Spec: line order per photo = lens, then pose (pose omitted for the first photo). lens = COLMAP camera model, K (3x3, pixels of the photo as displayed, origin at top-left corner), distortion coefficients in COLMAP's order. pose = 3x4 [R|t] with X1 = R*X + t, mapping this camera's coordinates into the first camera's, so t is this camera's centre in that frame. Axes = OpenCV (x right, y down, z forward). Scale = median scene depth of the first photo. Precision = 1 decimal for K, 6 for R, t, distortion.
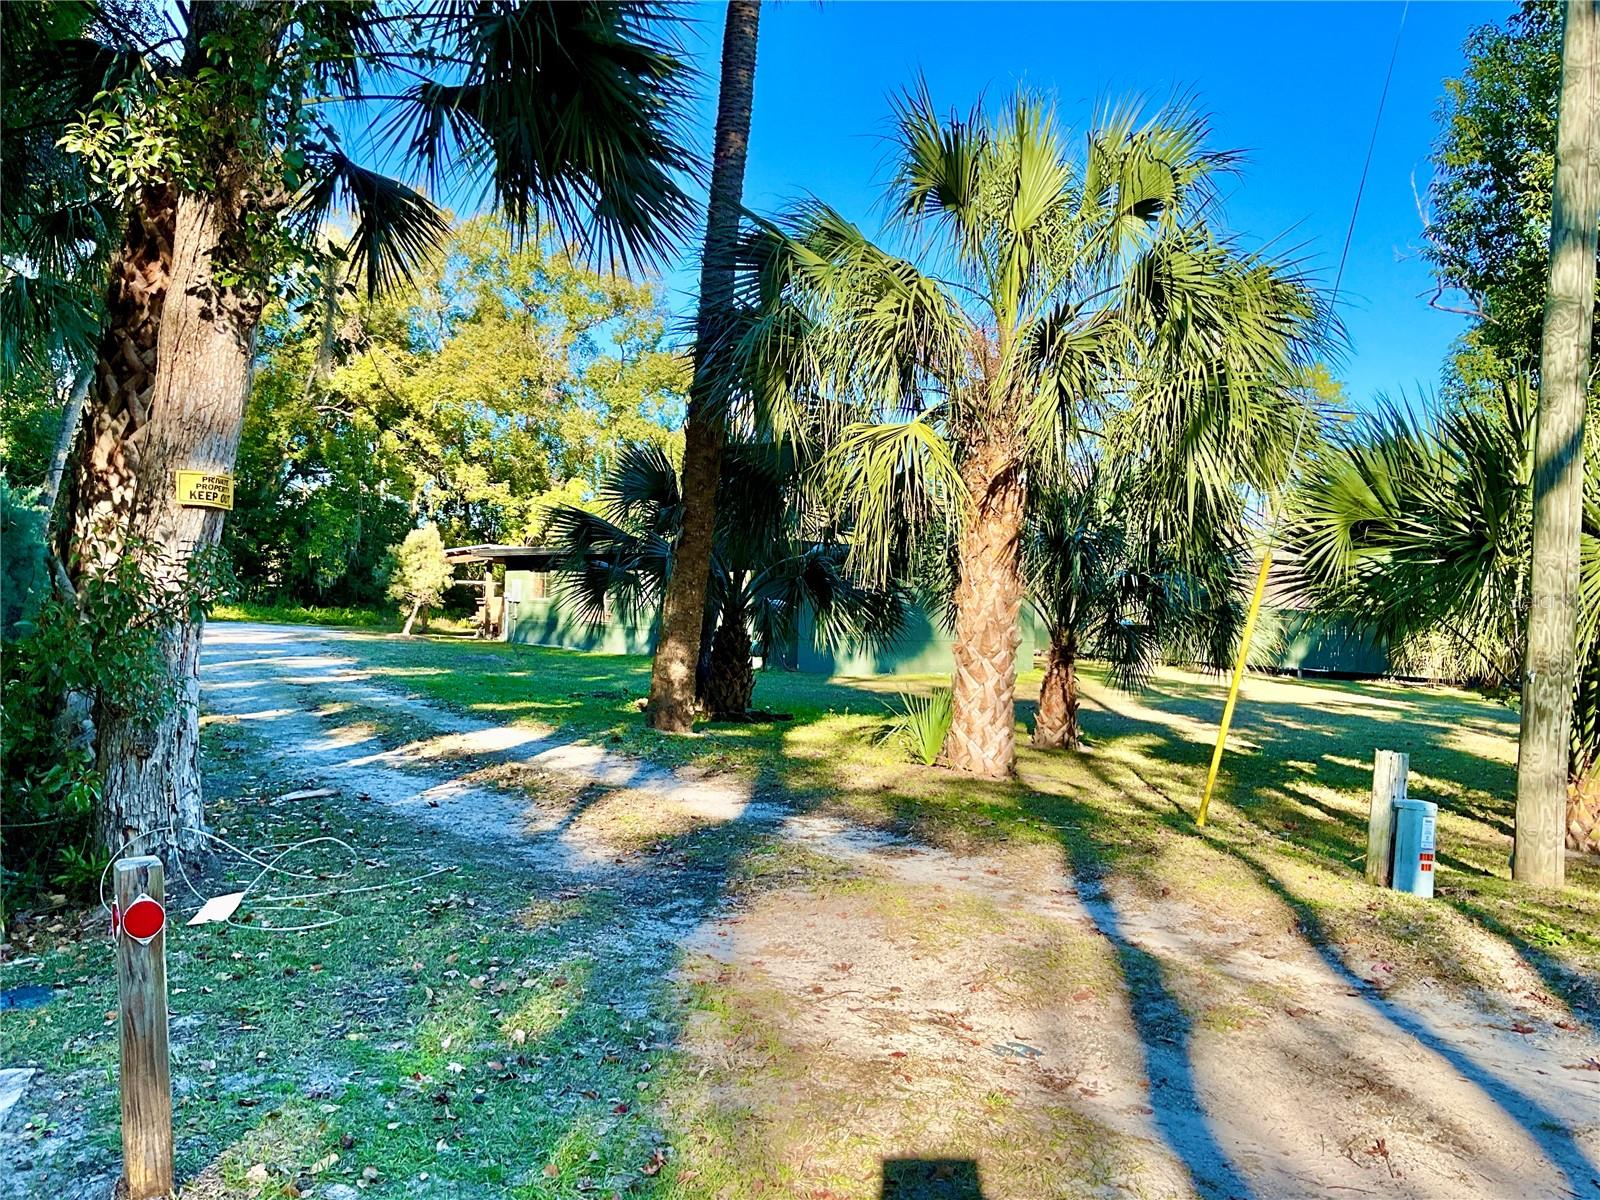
lens RADIAL K [[1342.9, 0, 800.0], [0, 1342.9, 600.0], [0, 0, 1]] dist [0.154920, -0.387230]
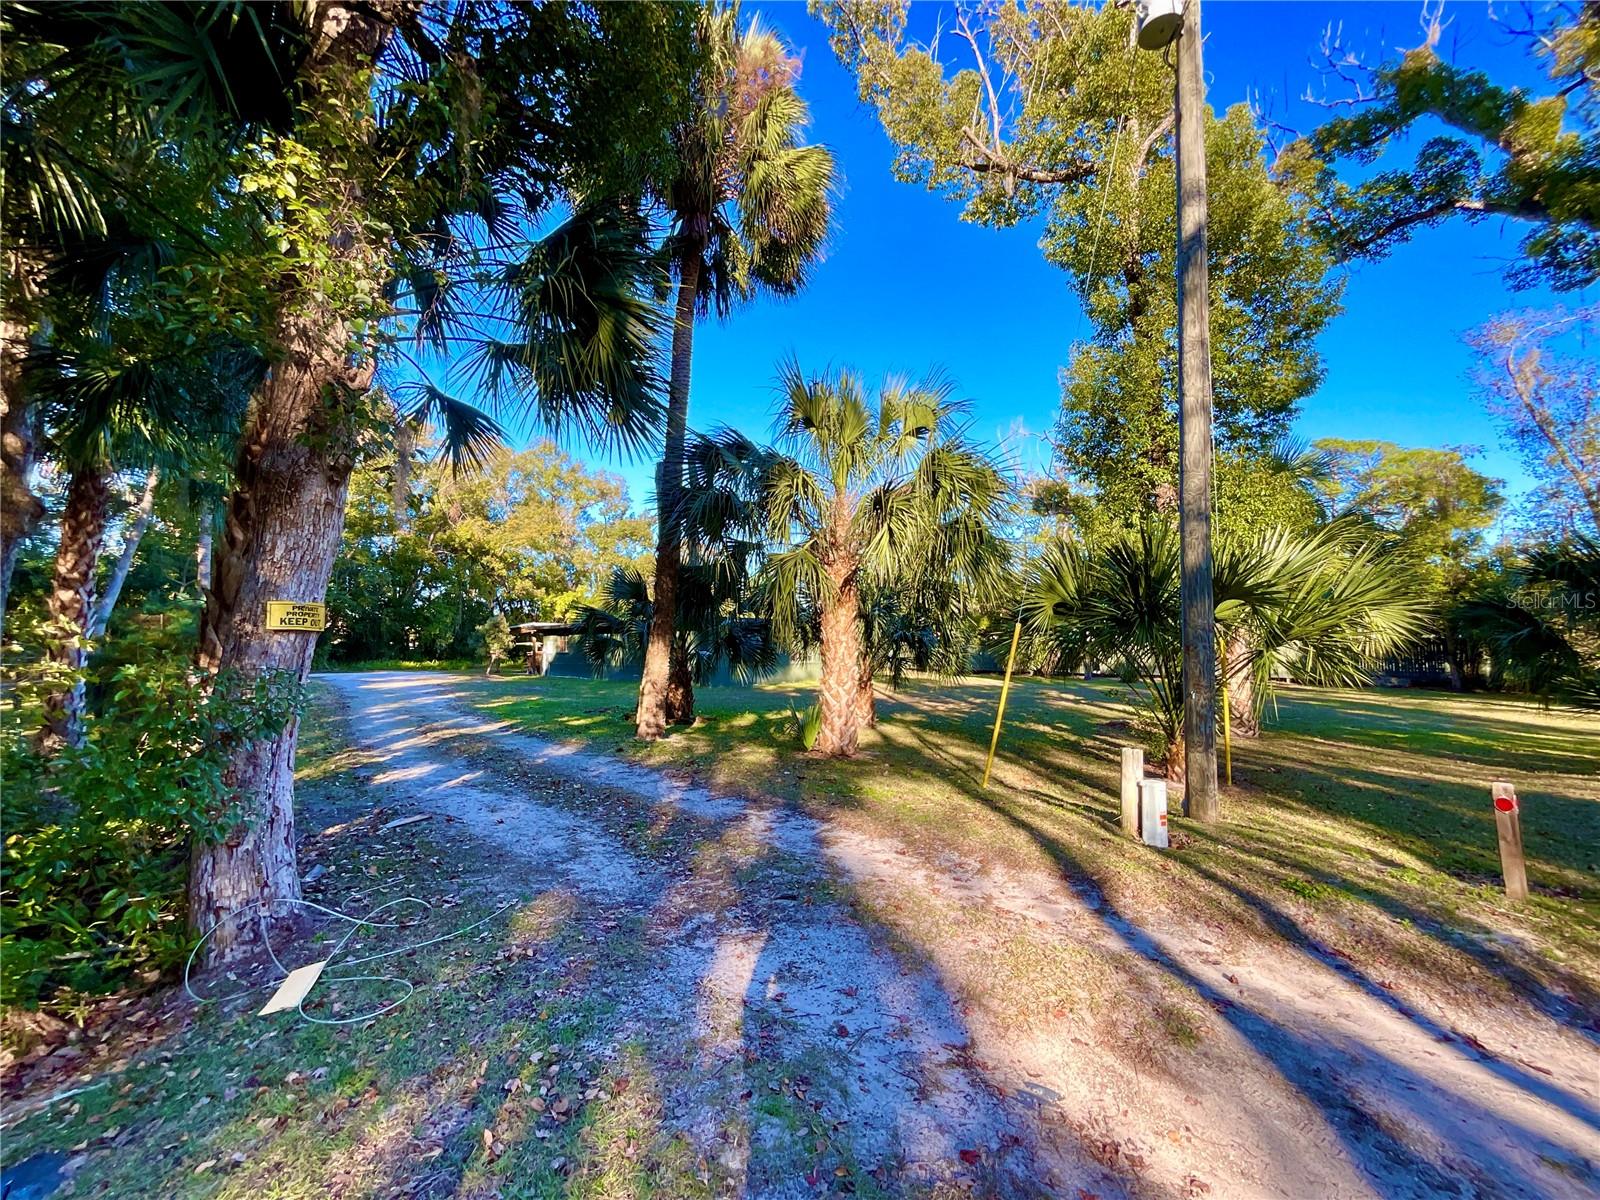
lens RADIAL K [[648.4, 0, 800.0], [0, 648.4, 600.0], [0, 0, 1]] dist [0.000151, 0.000289]
pose [[0.986007, -0.030825, 0.163830, -0.050843], [0.040351, 0.997663, -0.055137, -0.026993], [-0.161747, 0.060976, 0.984947, 0.211033]]
